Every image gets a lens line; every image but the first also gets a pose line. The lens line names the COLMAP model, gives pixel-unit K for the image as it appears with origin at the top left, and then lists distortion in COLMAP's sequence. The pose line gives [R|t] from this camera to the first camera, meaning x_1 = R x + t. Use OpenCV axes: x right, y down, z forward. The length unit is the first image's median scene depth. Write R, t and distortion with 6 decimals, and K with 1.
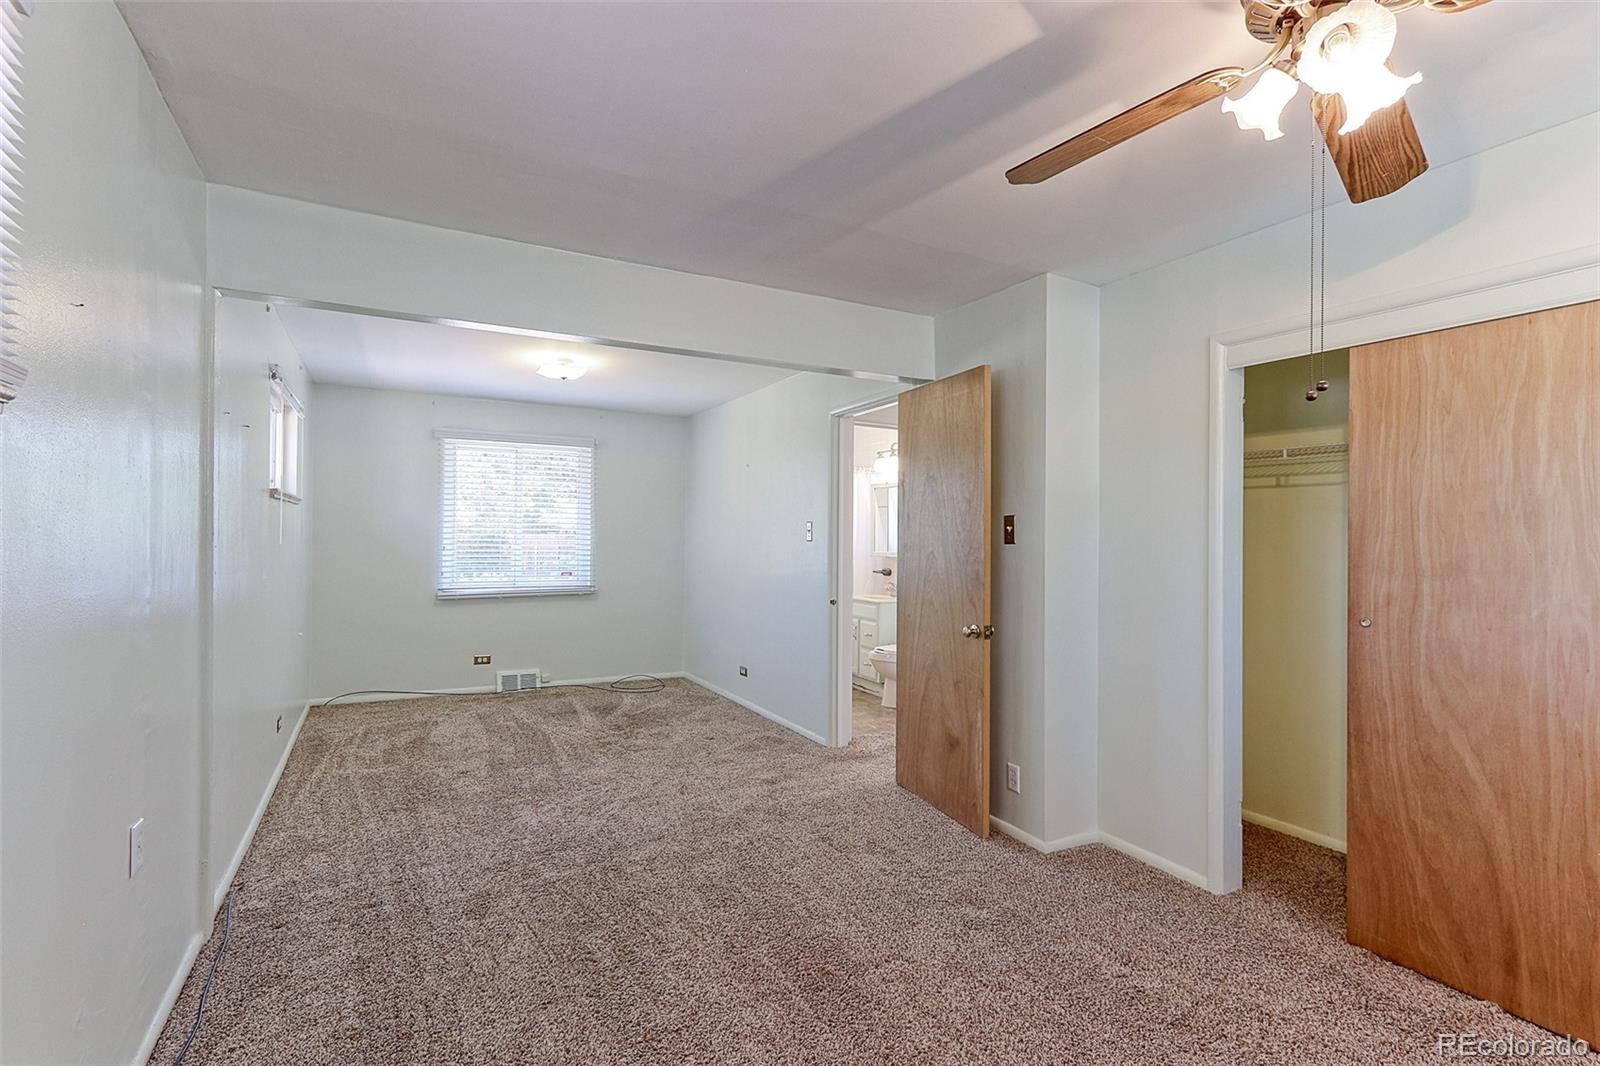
lens RADIAL K [[738.6, 0, 798.7], [0, 738.6, 527.6], [0, 0, 1]] dist [0.003397, 0.001867]
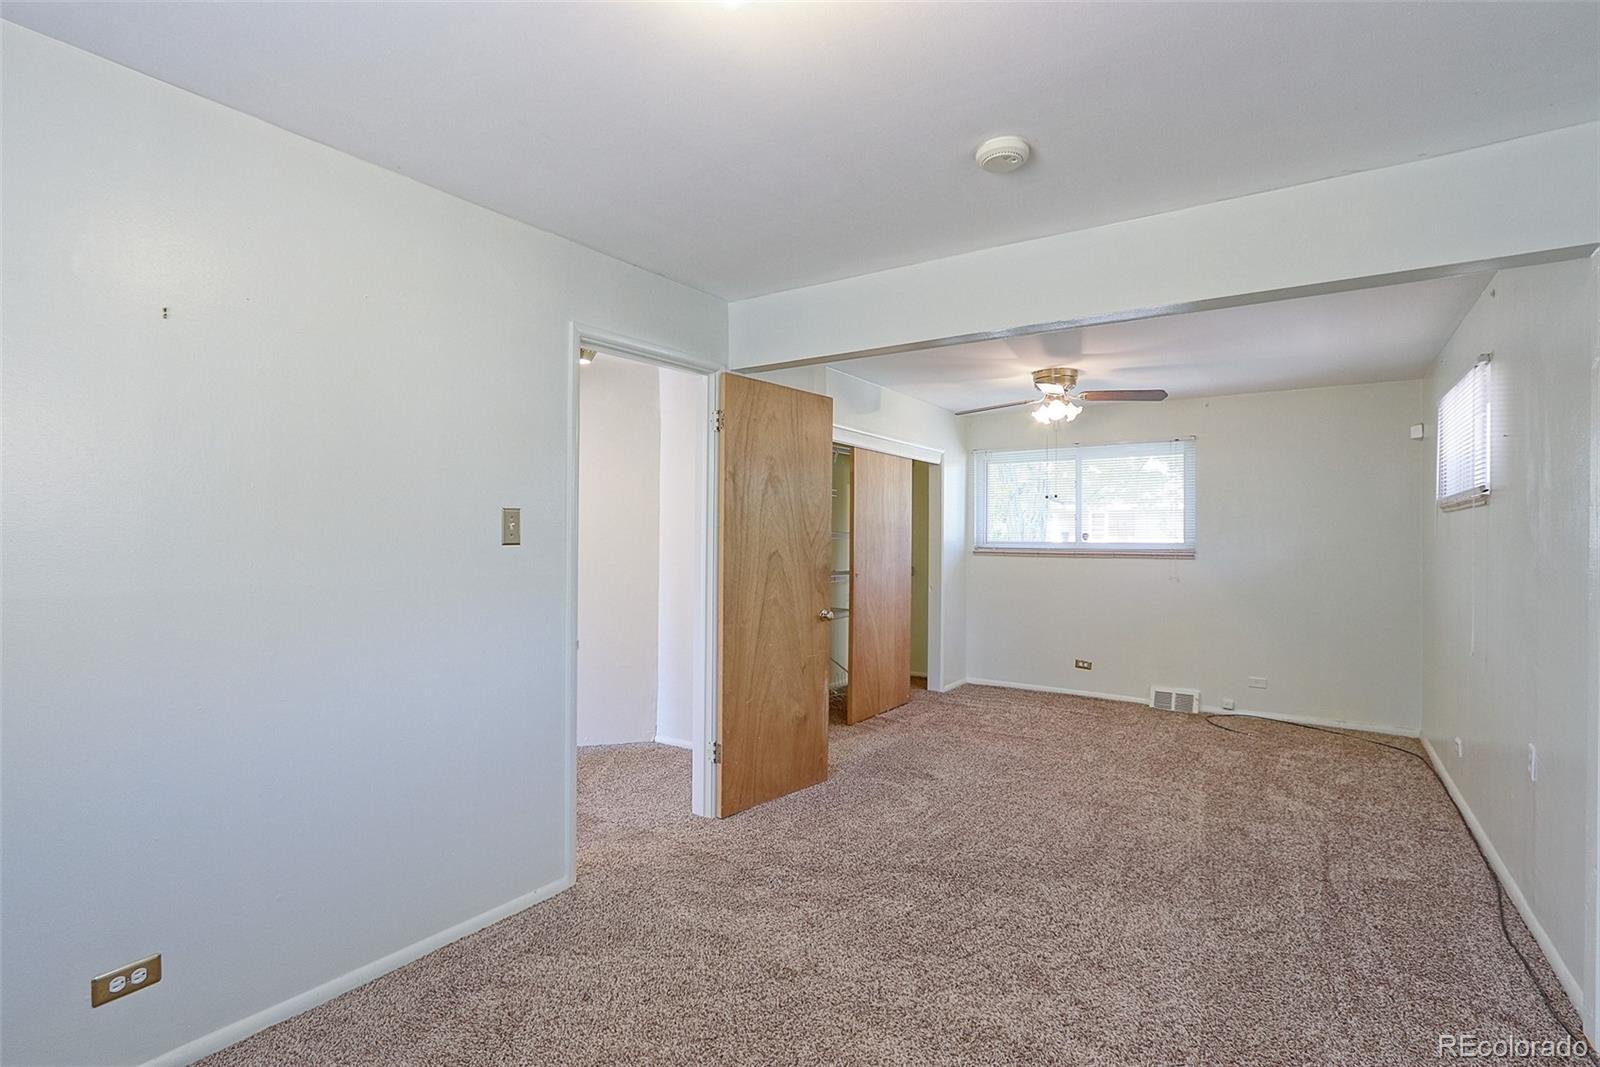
lens RADIAL K [[738.6, 0, 798.3], [0, 738.6, 541.2], [0, 0, 1]] dist [0.003397, 0.001867]
pose [[-0.451786, -0.008277, 0.892088, -0.740387], [-0.013139, 0.999910, 0.002624, 0.015649], [-0.892029, -0.010536, -0.451855, 1.428913]]
